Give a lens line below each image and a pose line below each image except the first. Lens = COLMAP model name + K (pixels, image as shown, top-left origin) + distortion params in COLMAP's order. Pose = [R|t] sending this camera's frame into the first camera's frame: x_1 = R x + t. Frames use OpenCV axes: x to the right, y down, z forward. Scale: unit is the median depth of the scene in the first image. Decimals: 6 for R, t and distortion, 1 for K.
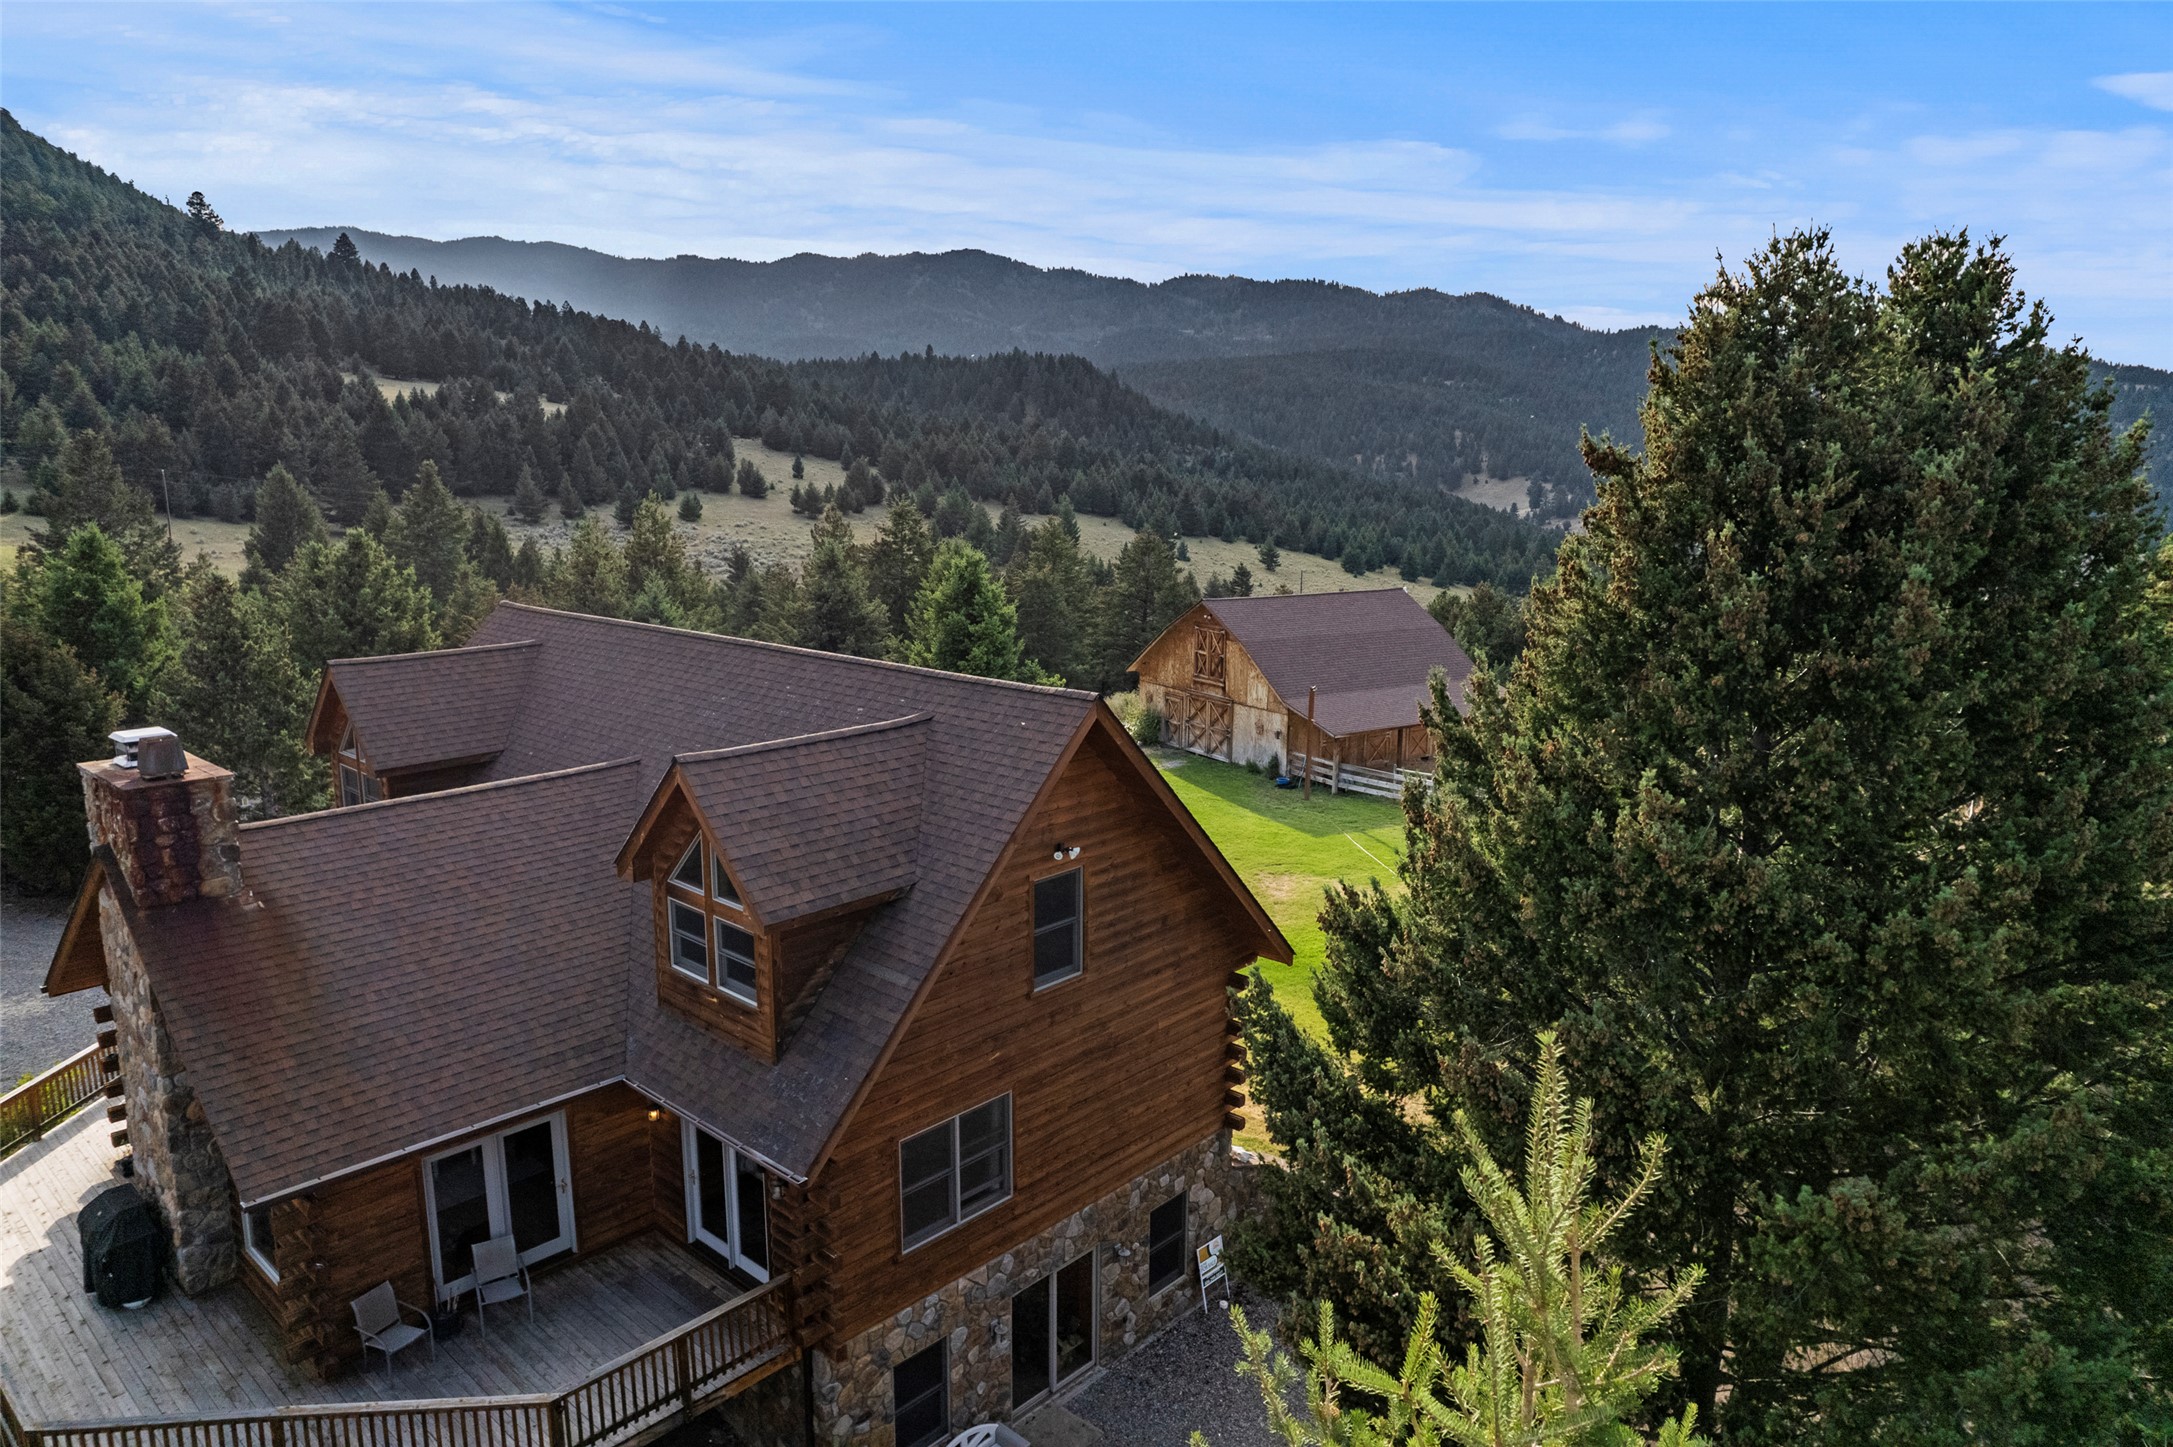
lens RADIAL K [[1395.9, 0, 1092.7], [0, 1395.9, 721.9], [0, 0, 1]] dist [-0.077862, 0.067636]
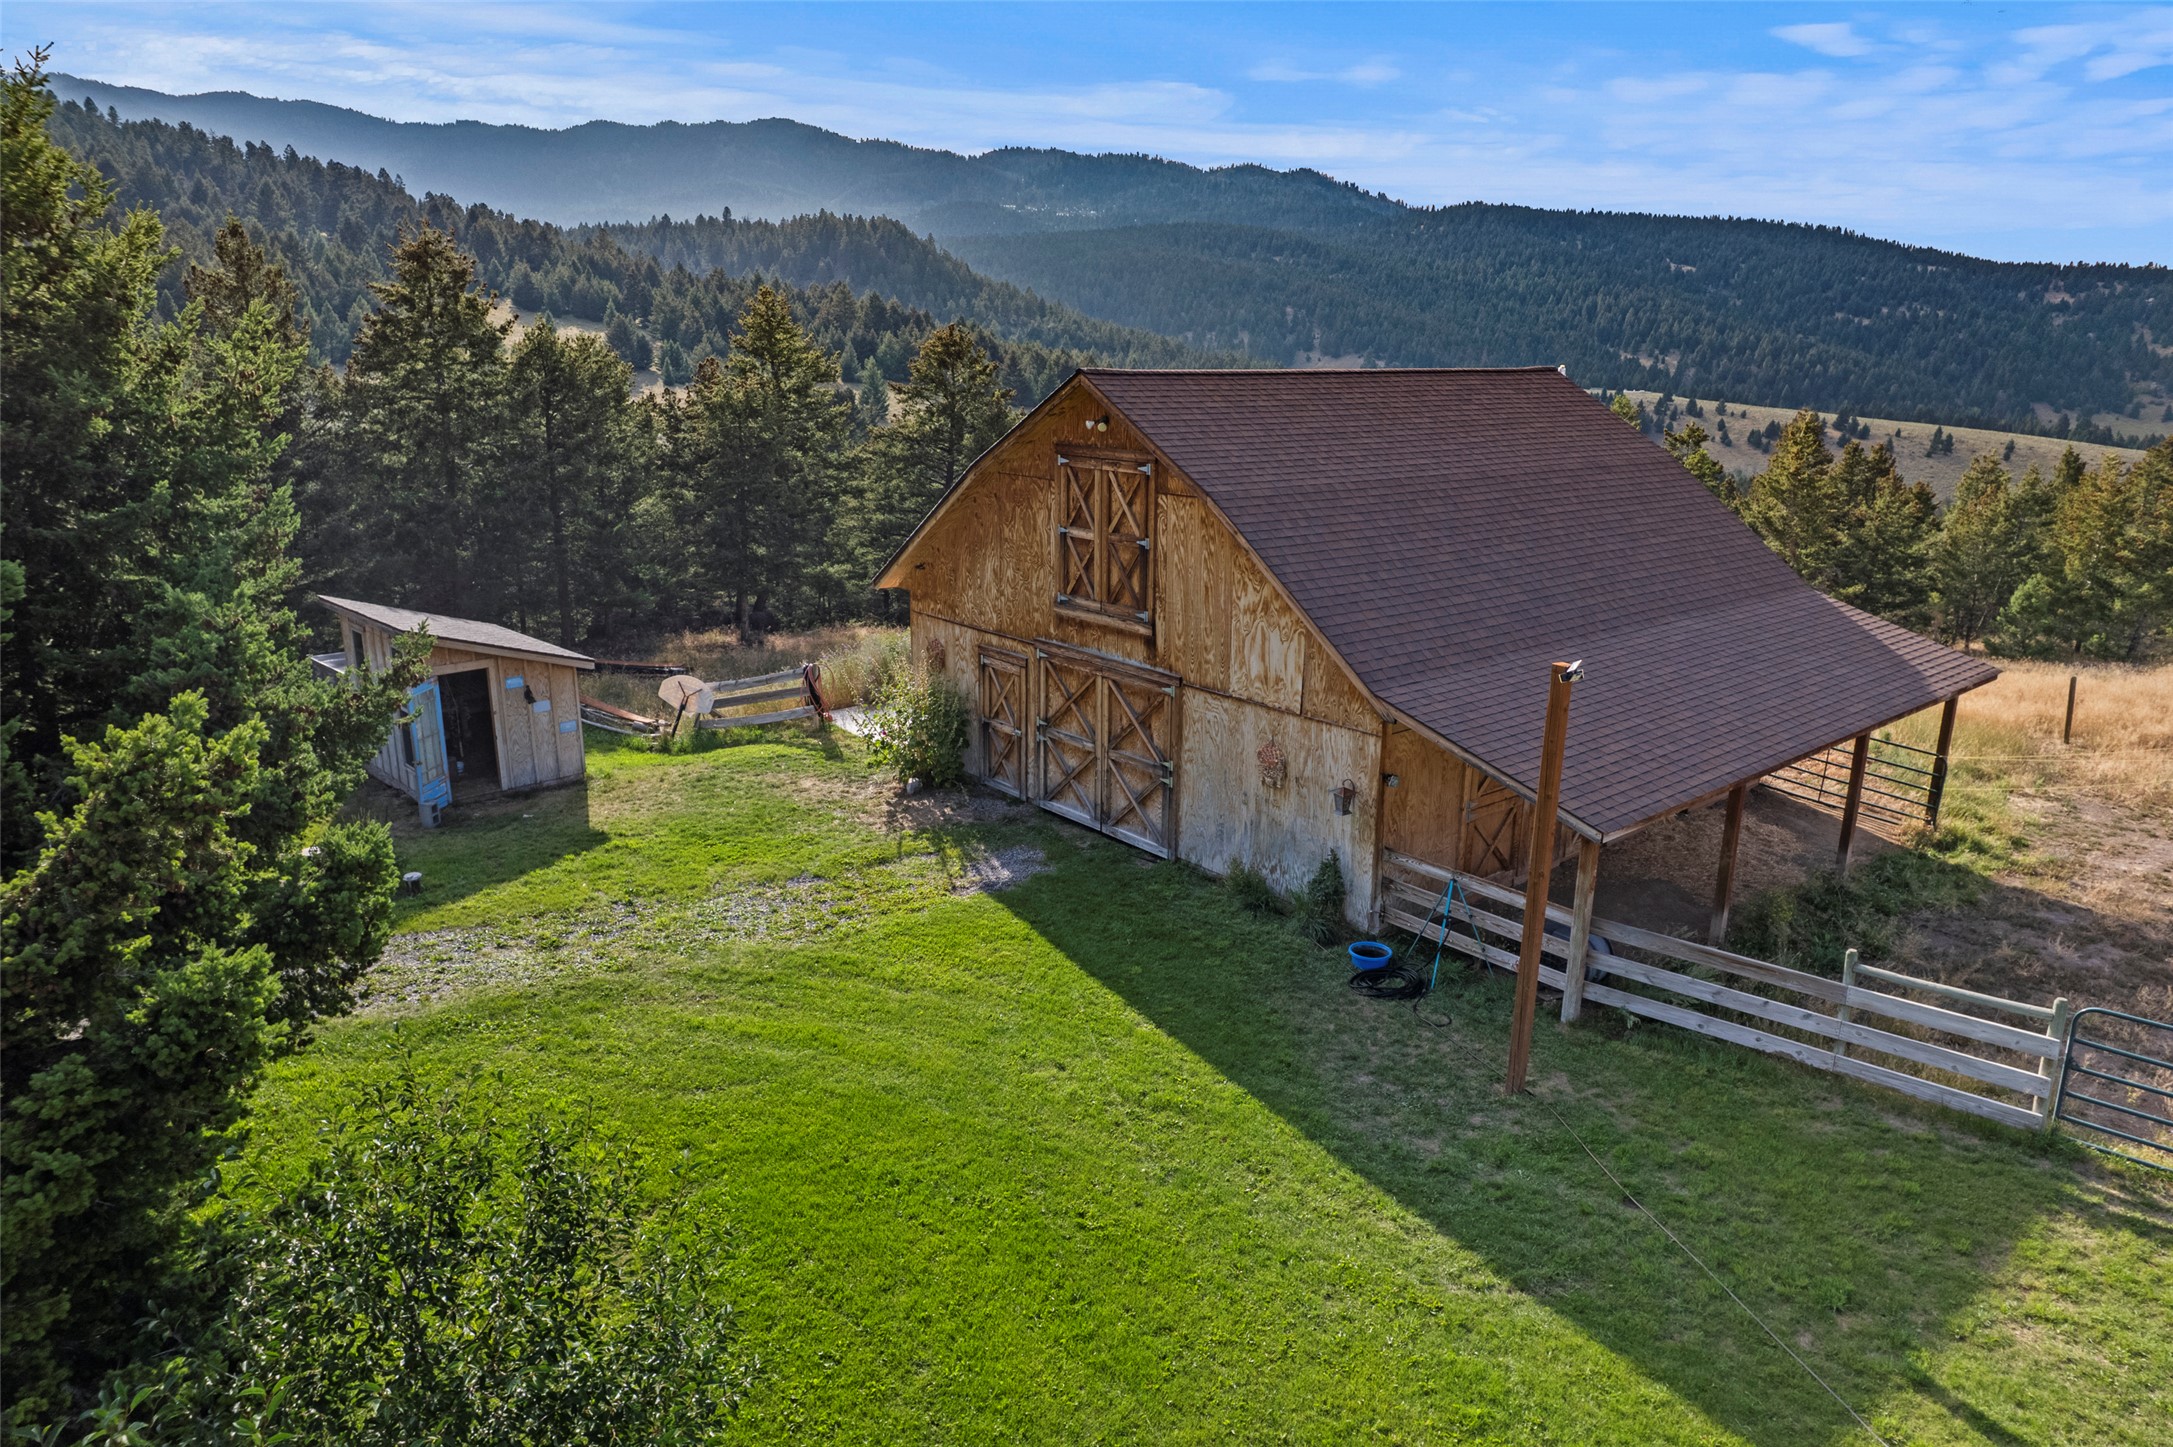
lens RADIAL K [[1395.9, 0, 1084.2], [0, 1395.9, 724.7], [0, 0, 1]] dist [-0.077862, 0.067636]
pose [[0.993197, -0.033288, 0.111583, 0.039776], [0.024089, 0.996276, 0.082793, -0.031607], [-0.113924, -0.079541, 0.990300, 0.660138]]
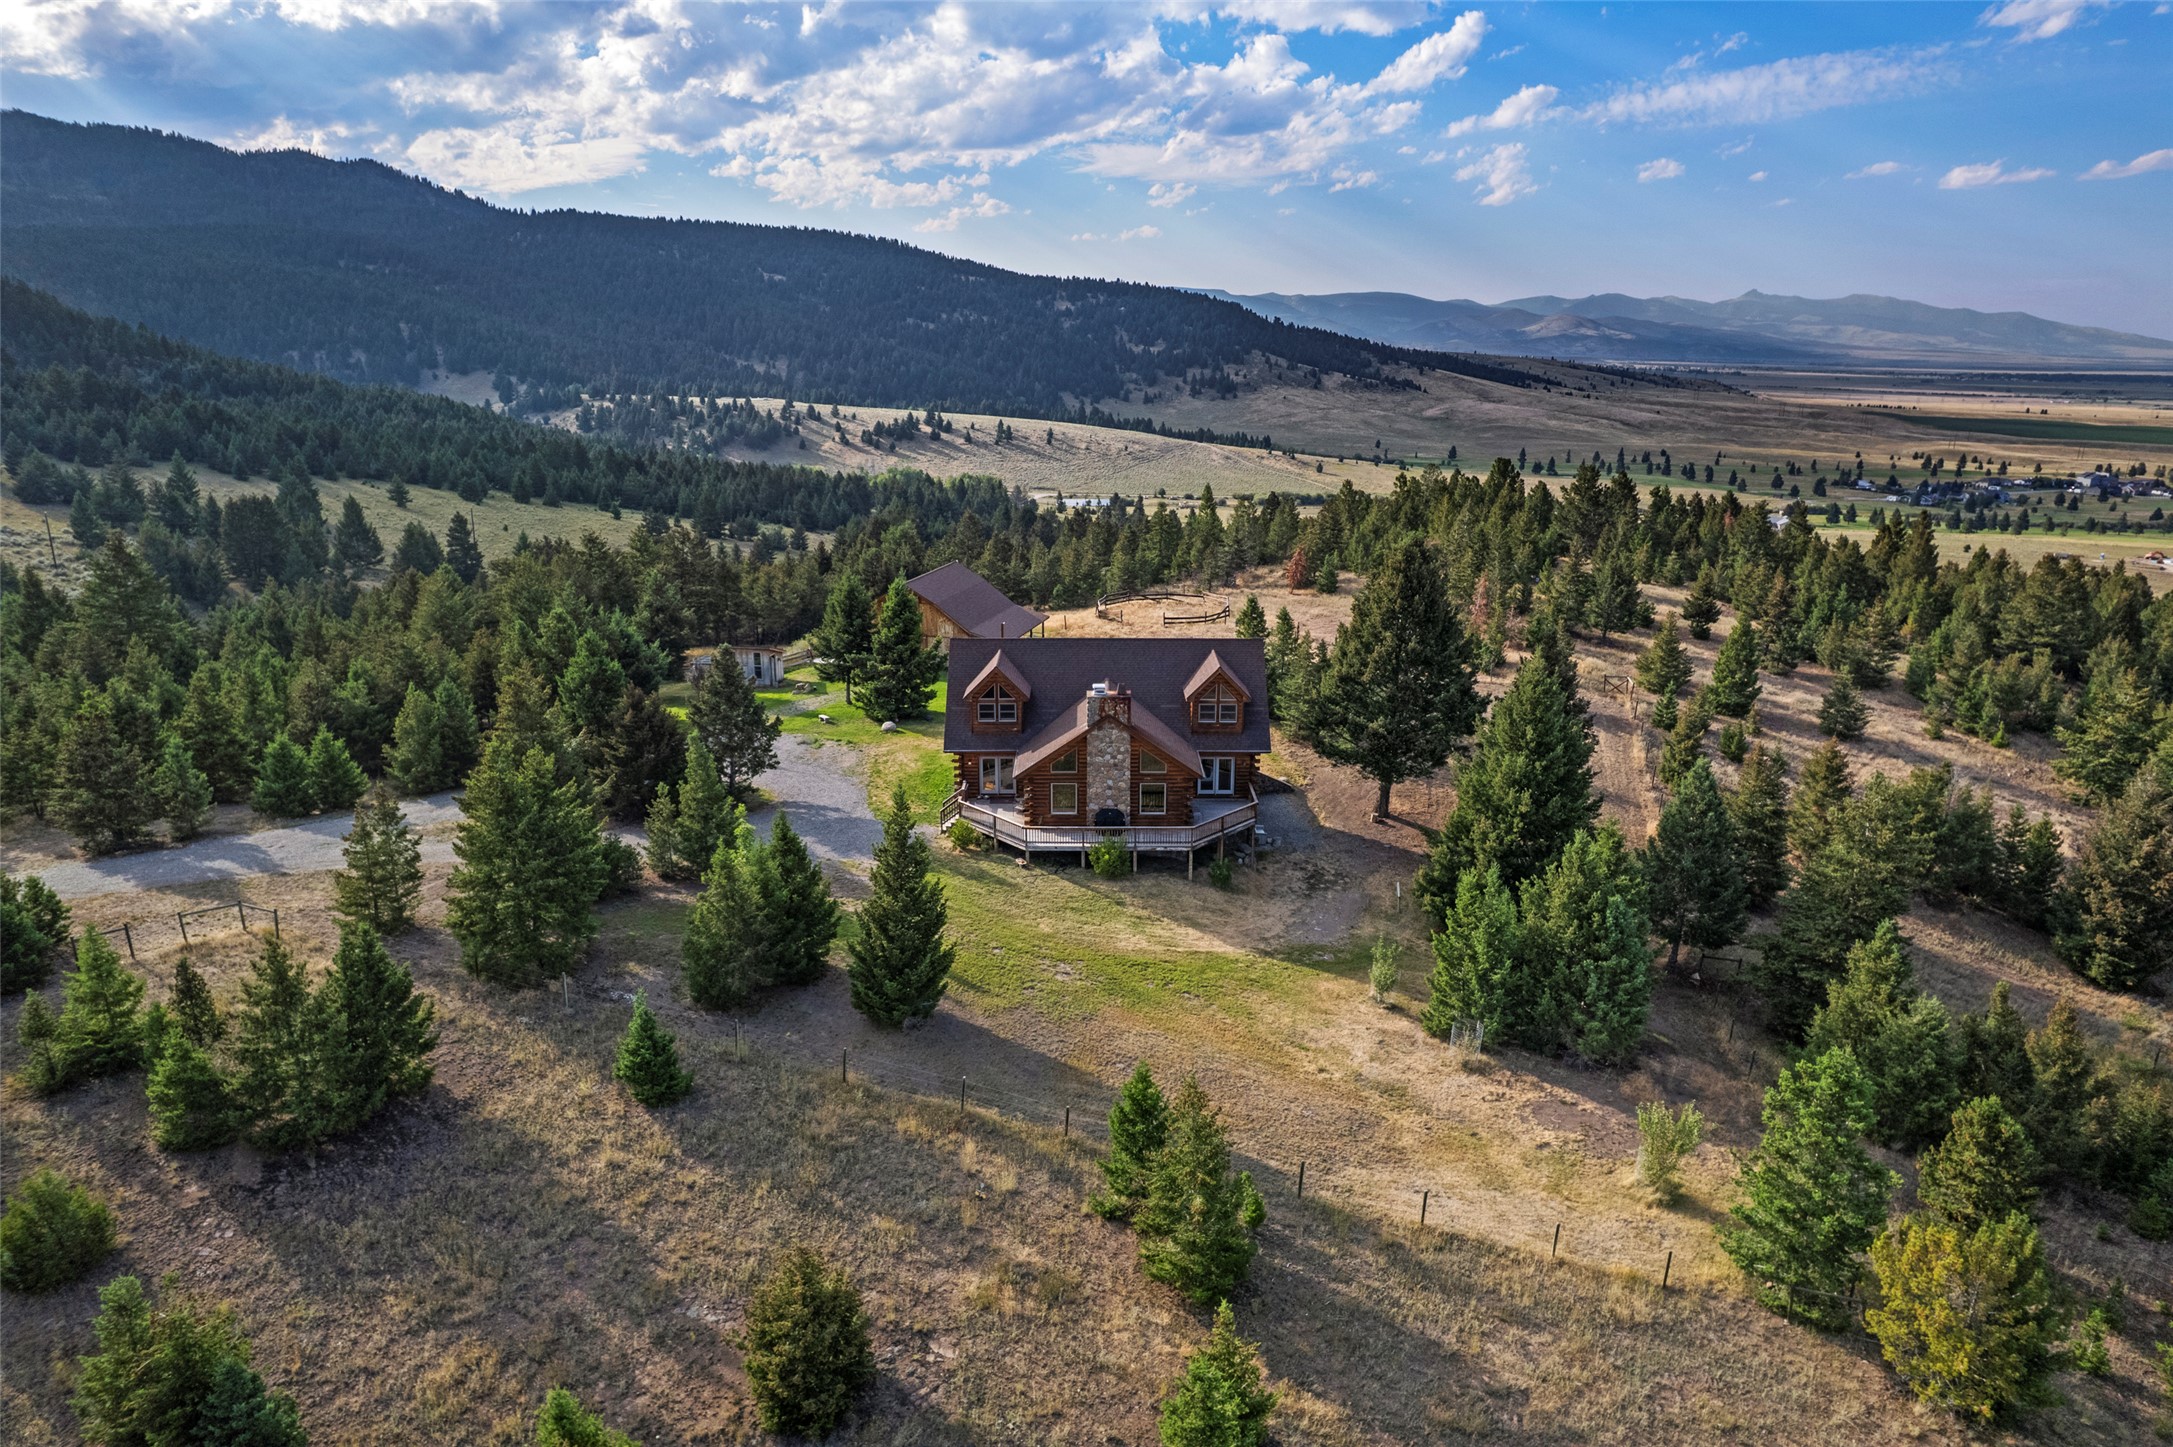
lens RADIAL K [[1395.9, 0, 1090.7], [0, 1395.9, 710.3], [0, 0, 1]] dist [-0.077862, 0.067636]
pose [[0.743439, -0.180598, 0.643959, -0.940145], [0.130146, 0.983511, 0.125575, -0.120380], [-0.656019, -0.009549, 0.754684, -0.548906]]
